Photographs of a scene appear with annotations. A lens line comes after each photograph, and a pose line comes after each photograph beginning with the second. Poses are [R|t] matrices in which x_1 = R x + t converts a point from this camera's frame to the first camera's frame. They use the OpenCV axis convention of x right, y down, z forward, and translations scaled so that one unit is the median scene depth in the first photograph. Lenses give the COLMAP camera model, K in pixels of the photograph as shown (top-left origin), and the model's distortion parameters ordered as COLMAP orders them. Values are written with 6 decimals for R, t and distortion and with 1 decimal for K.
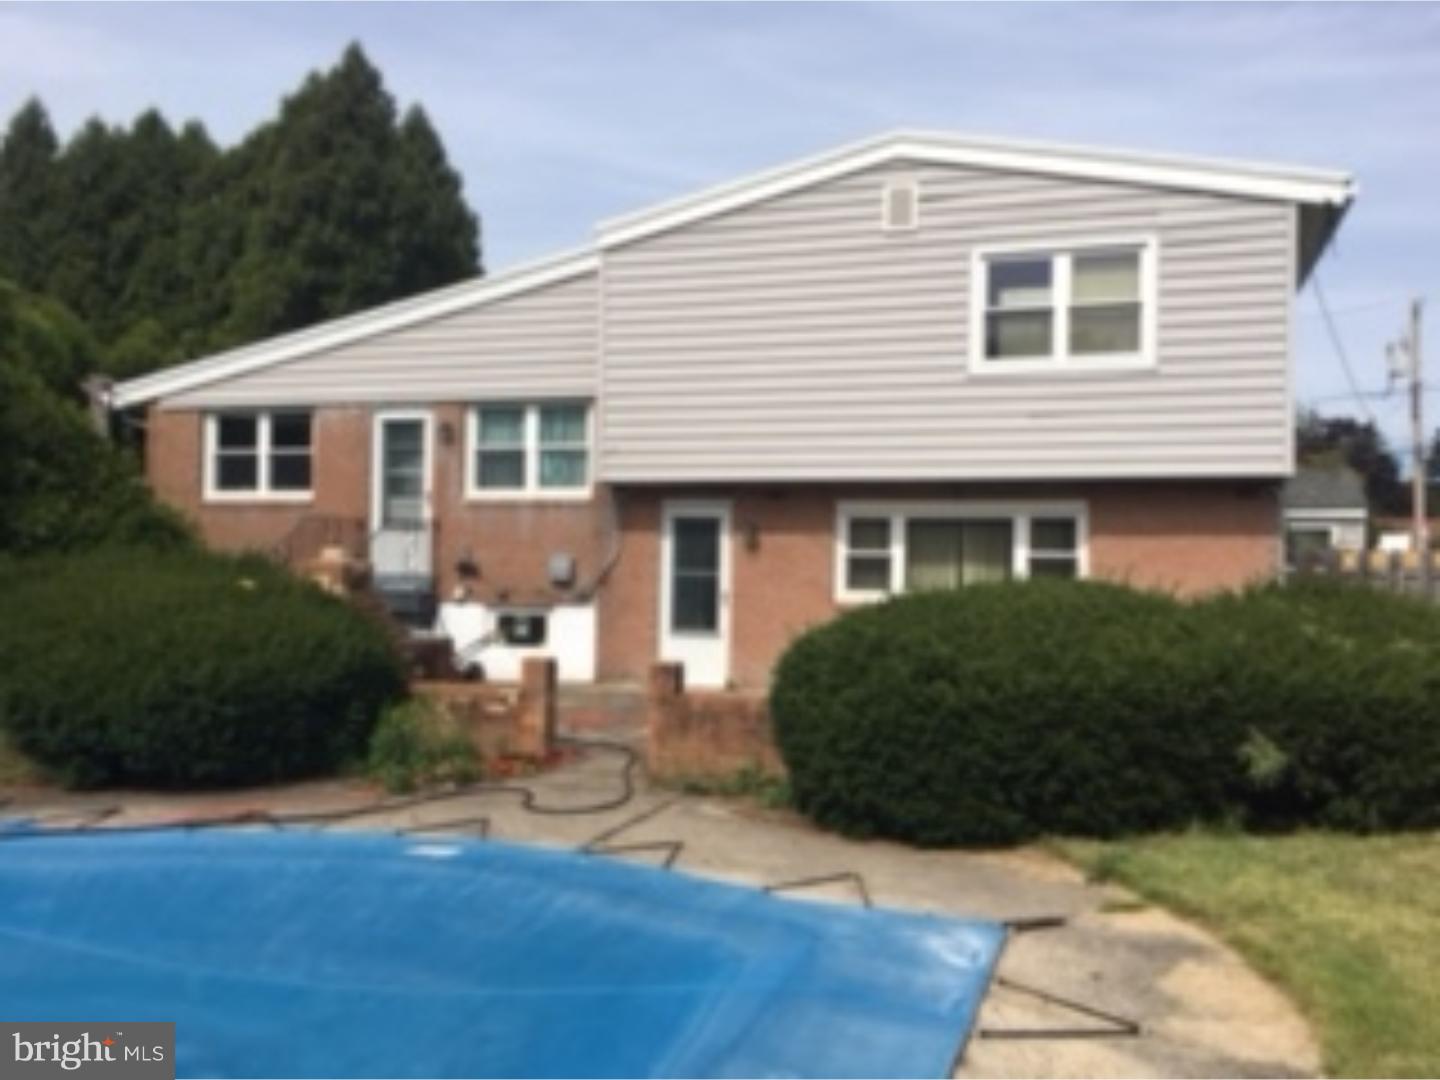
lens RADIAL K [[1355.9, 0, 720.5], [0, 1355.9, 596.2], [0, 0, 1]] dist [-0.011006, -0.002336]
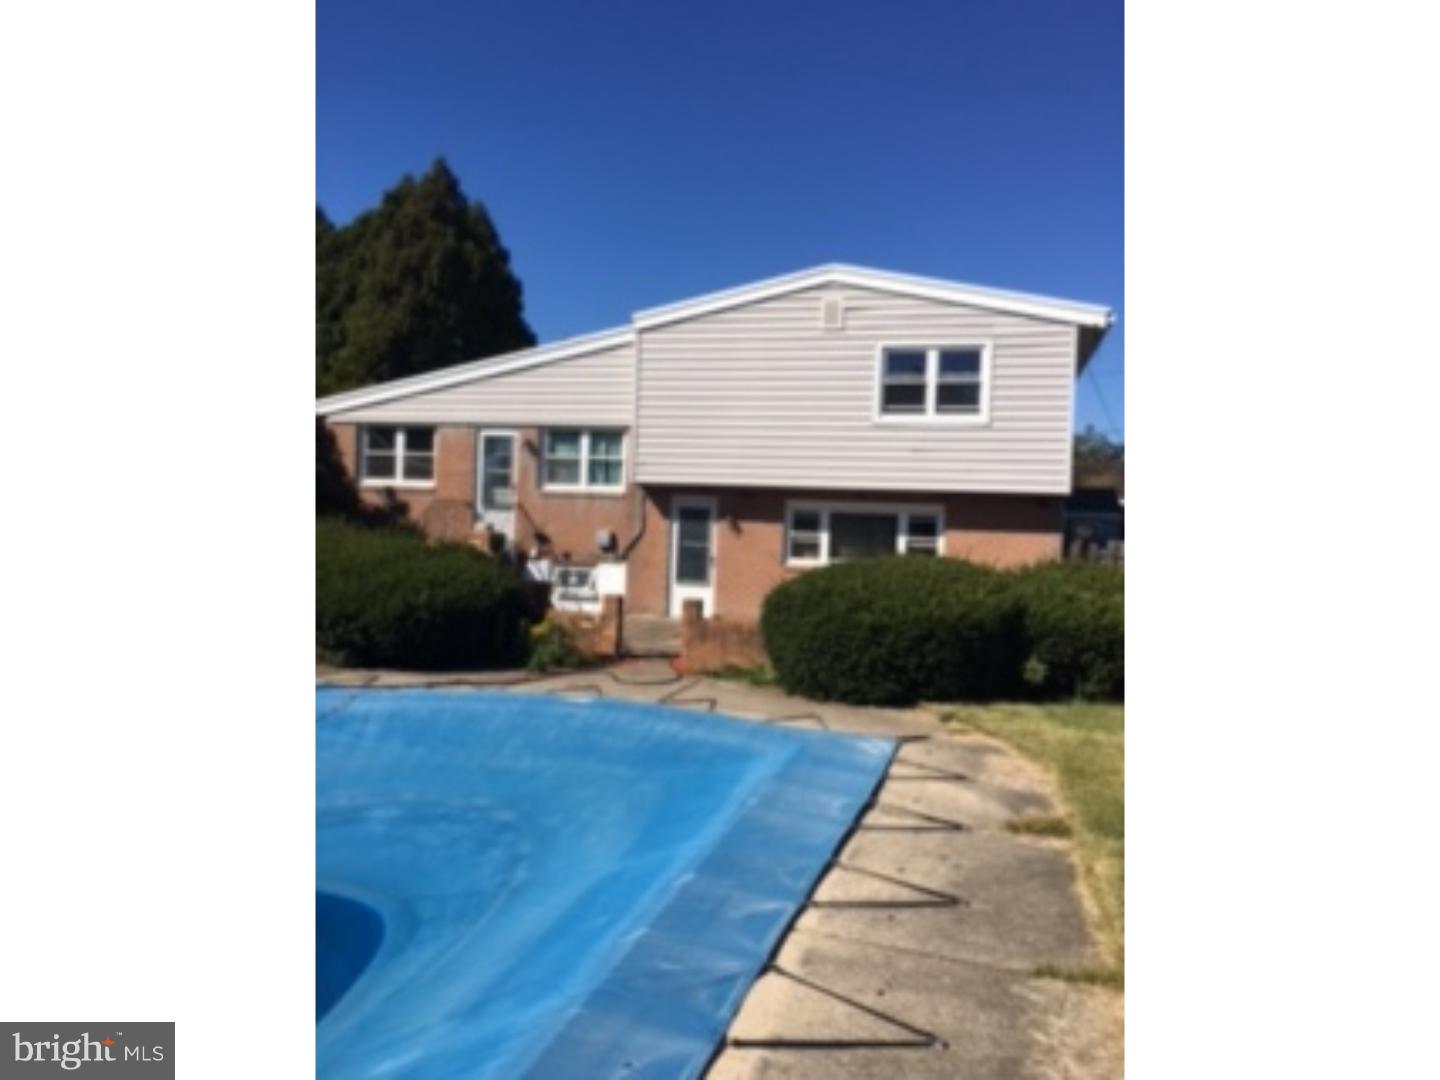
lens RADIAL K [[1237.8, 0, 720.0], [0, 1237.8, 540.0], [0, 0, 1]] dist [-0.000886, 0.003071]
pose [[0.995547, 0.029183, 0.089641, -0.119598], [-0.027786, 0.999473, -0.016793, 0.000764], [-0.090083, 0.014228, 0.995833, -0.418672]]
